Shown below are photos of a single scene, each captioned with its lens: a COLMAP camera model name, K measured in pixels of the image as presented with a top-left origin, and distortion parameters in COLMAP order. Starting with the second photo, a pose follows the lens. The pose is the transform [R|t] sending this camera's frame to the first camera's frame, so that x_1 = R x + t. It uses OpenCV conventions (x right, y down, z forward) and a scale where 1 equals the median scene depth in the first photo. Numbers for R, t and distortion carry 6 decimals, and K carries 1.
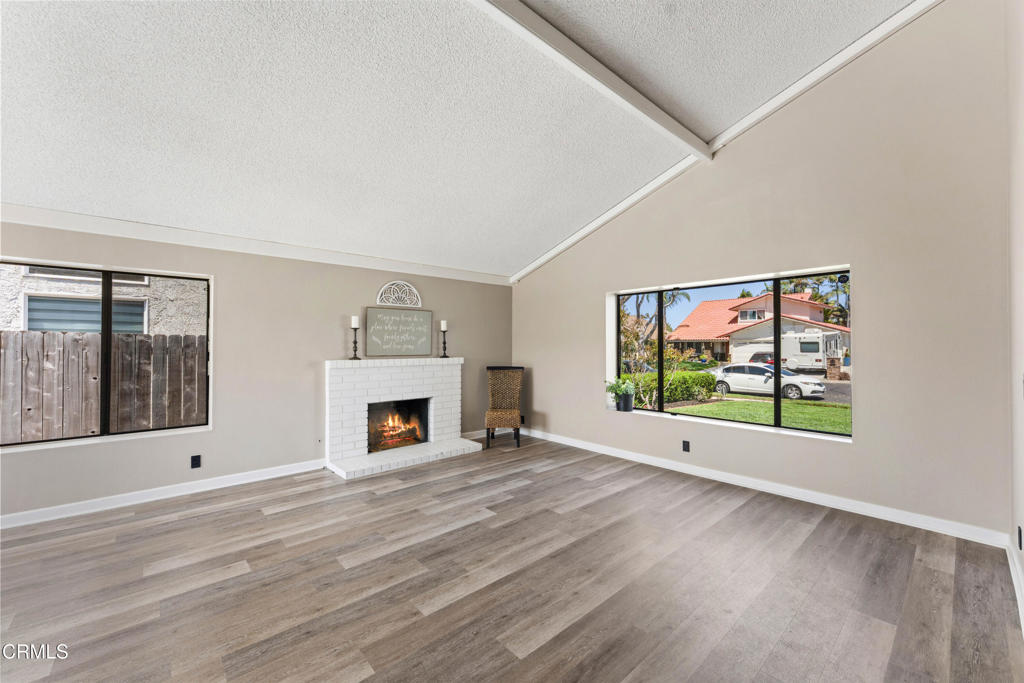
lens RADIAL K [[407.0, 0, 509.9], [0, 407.0, 342.4], [0, 0, 1]] dist [-0.003750, -0.000030]
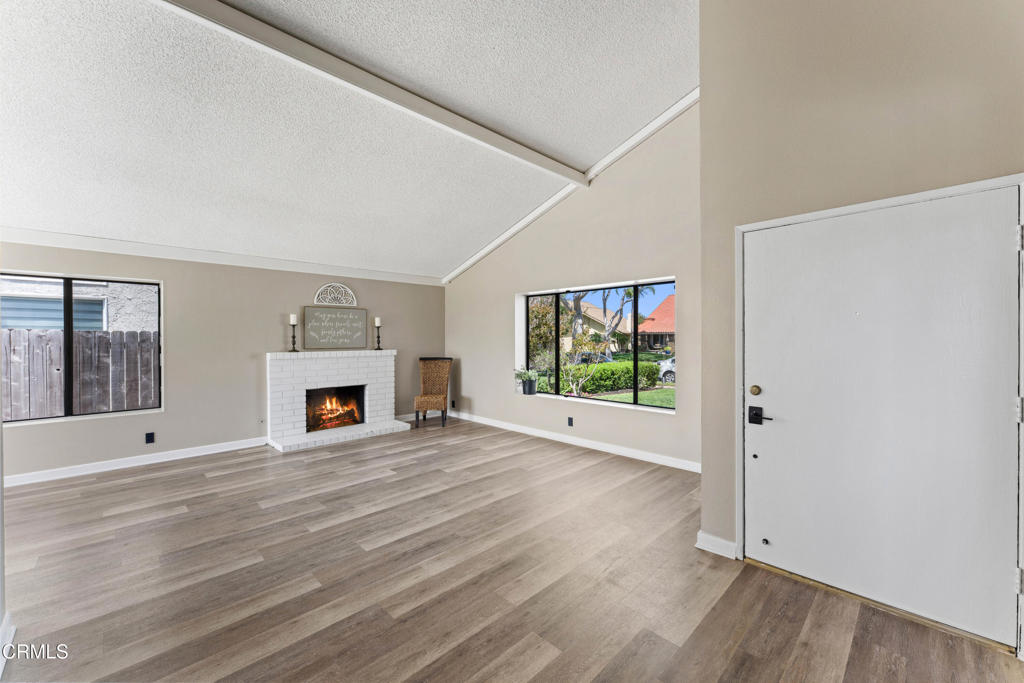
lens RADIAL K [[406.6, 0, 510.5], [0, 406.6, 342.3], [0, 0, 1]] dist [-0.002032, -0.000040]
pose [[0.998829, -0.003557, 0.048256, 0.207421], [0.002675, 0.999829, 0.018321, -0.005642], [-0.048313, -0.018170, 0.998667, -0.215039]]
